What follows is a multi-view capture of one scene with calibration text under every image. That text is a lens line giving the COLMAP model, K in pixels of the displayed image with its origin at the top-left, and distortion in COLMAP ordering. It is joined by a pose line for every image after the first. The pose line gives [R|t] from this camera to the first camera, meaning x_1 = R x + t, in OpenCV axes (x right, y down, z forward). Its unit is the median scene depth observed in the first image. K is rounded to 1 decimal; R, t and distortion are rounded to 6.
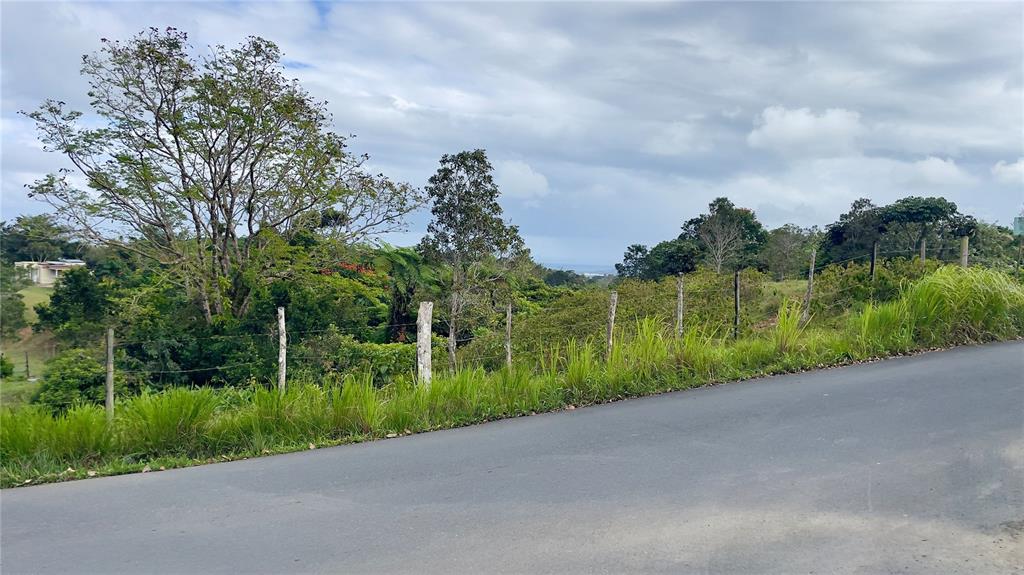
lens RADIAL K [[789.9, 0, 514.5], [0, 789.9, 275.0], [0, 0, 1]] dist [0.086675, -0.139840]
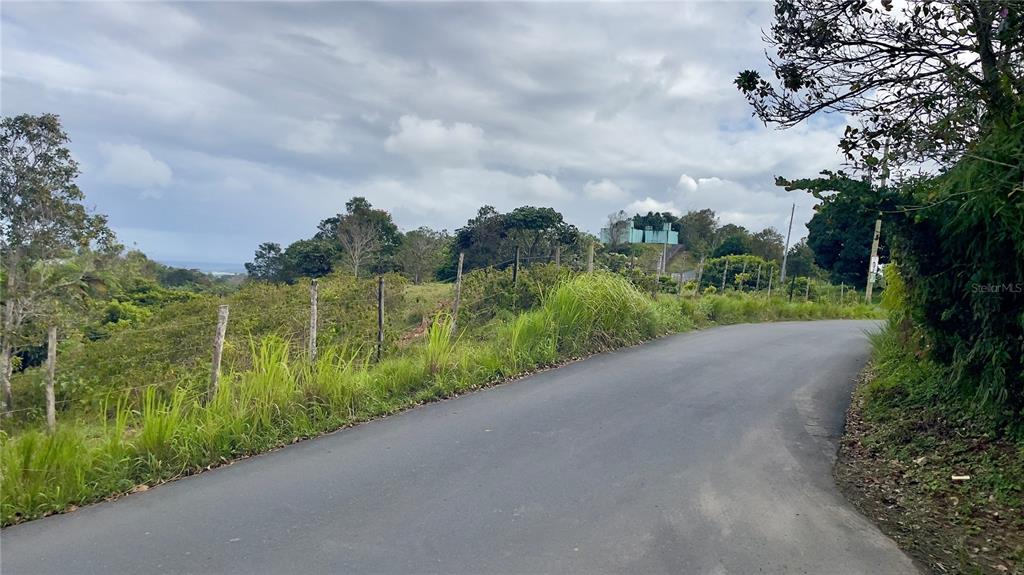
lens RADIAL K [[789.9, 0, 514.5], [0, 789.9, 275.0], [0, 0, 1]] dist [0.086675, -0.139840]
pose [[0.900165, 0.007565, 0.435484, 0.023390], [-0.007654, 0.999970, -0.001550, -0.004636], [-0.435482, -0.001938, 0.900195, 0.104708]]
